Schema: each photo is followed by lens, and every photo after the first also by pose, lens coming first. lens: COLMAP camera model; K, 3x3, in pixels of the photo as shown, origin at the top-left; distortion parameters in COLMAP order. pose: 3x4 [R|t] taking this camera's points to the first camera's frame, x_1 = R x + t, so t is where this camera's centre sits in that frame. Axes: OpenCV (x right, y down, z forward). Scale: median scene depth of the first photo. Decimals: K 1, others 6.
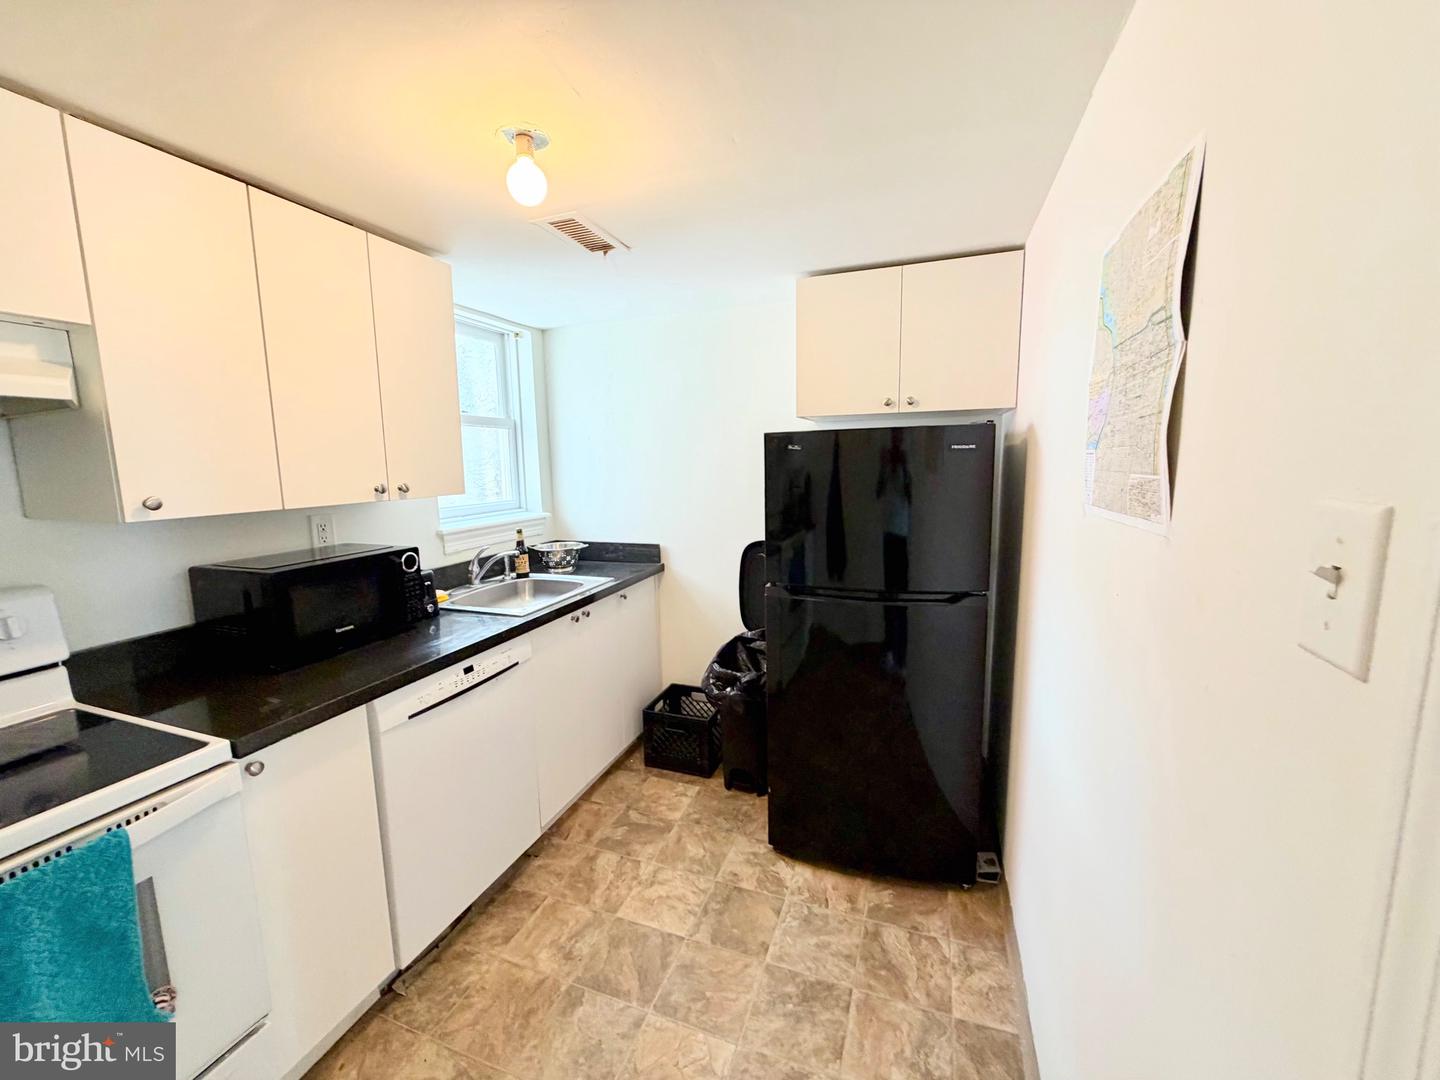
lens RADIAL K [[574.6, 0, 713.0], [0, 574.6, 540.3], [0, 0, 1]] dist [0.000603, 0.000229]
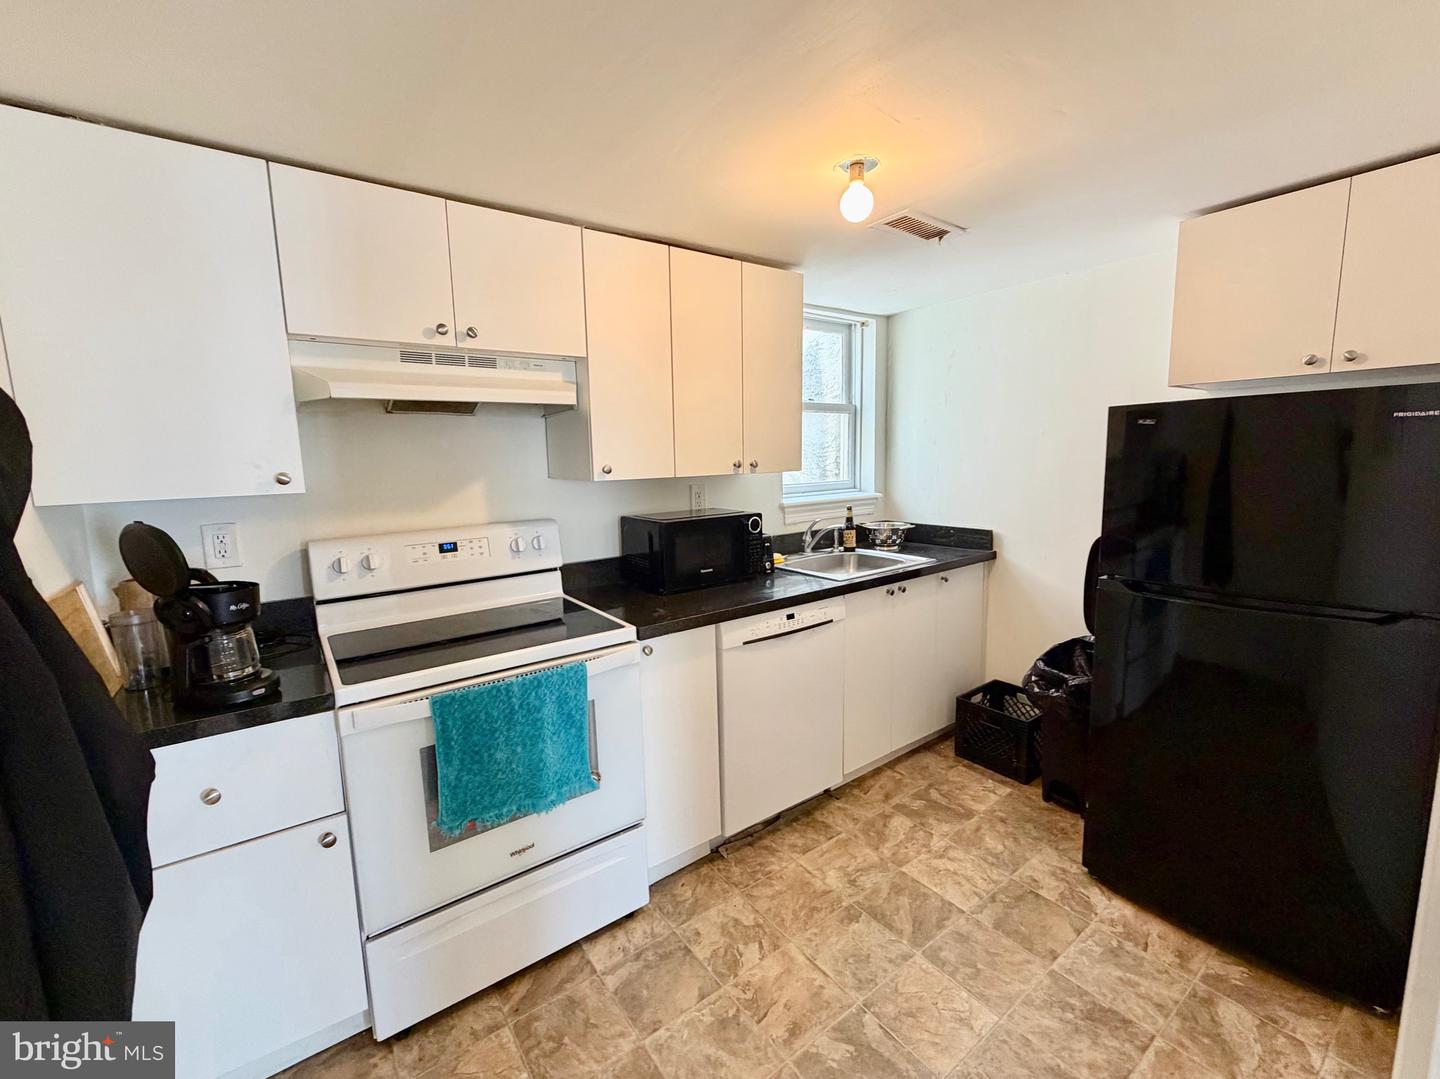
lens RADIAL K [[574.7, 0, 715.1], [0, 574.7, 537.2], [0, 0, 1]] dist [-0.000283, 0.000196]
pose [[0.838968, 0.079523, -0.538339, 0.067349], [-0.068110, 0.996831, 0.041106, 0.020277], [0.539902, 0.002180, 0.841725, -0.083974]]
